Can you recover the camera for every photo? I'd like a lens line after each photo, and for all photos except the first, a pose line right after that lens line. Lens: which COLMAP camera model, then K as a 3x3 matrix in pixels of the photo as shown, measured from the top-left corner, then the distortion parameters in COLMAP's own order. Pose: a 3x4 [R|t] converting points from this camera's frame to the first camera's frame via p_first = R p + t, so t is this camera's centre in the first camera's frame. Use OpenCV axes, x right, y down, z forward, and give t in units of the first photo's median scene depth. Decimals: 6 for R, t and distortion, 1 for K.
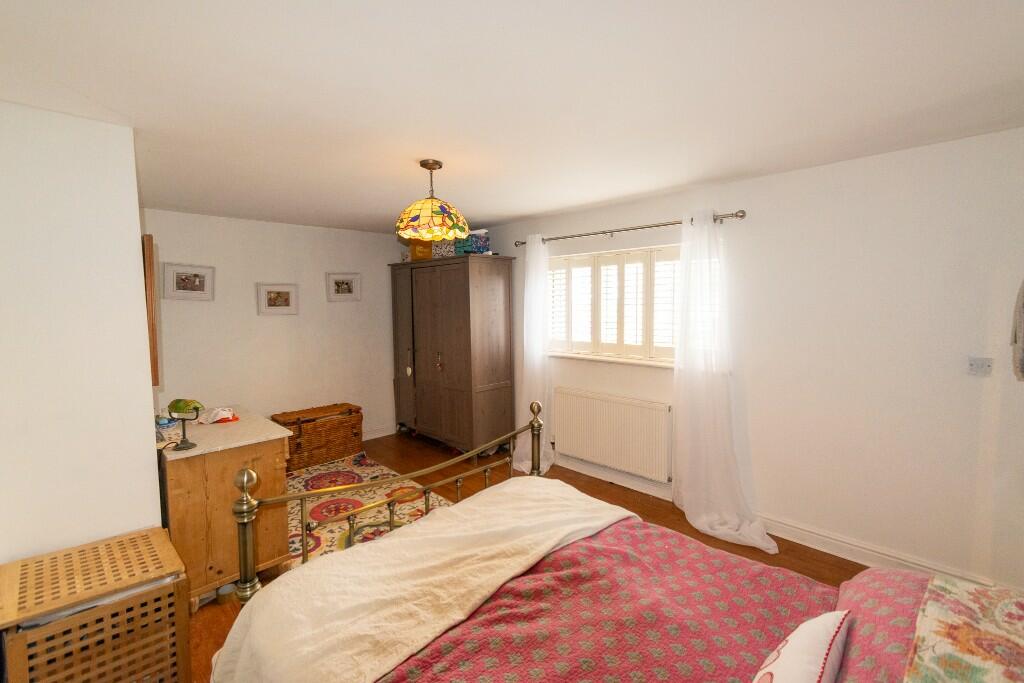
lens RADIAL K [[453.4, 0, 510.1], [0, 453.4, 340.6], [0, 0, 1]] dist [0.001891, 0.000130]
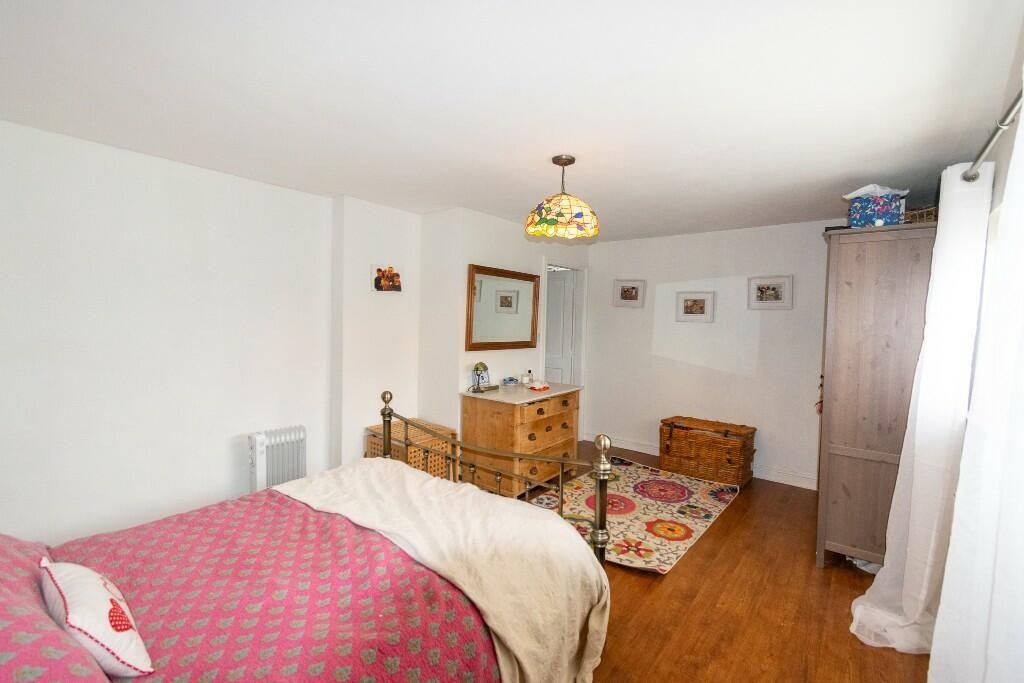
lens RADIAL K [[453.4, 0, 510.9], [0, 453.4, 341.3], [0, 0, 1]] dist [0.001891, 0.000130]
pose [[0.113084, 0.065612, -0.991417, 0.486058], [-0.107279, 0.992790, 0.053466, -0.024751], [0.987777, 0.100312, 0.119308, 0.487767]]
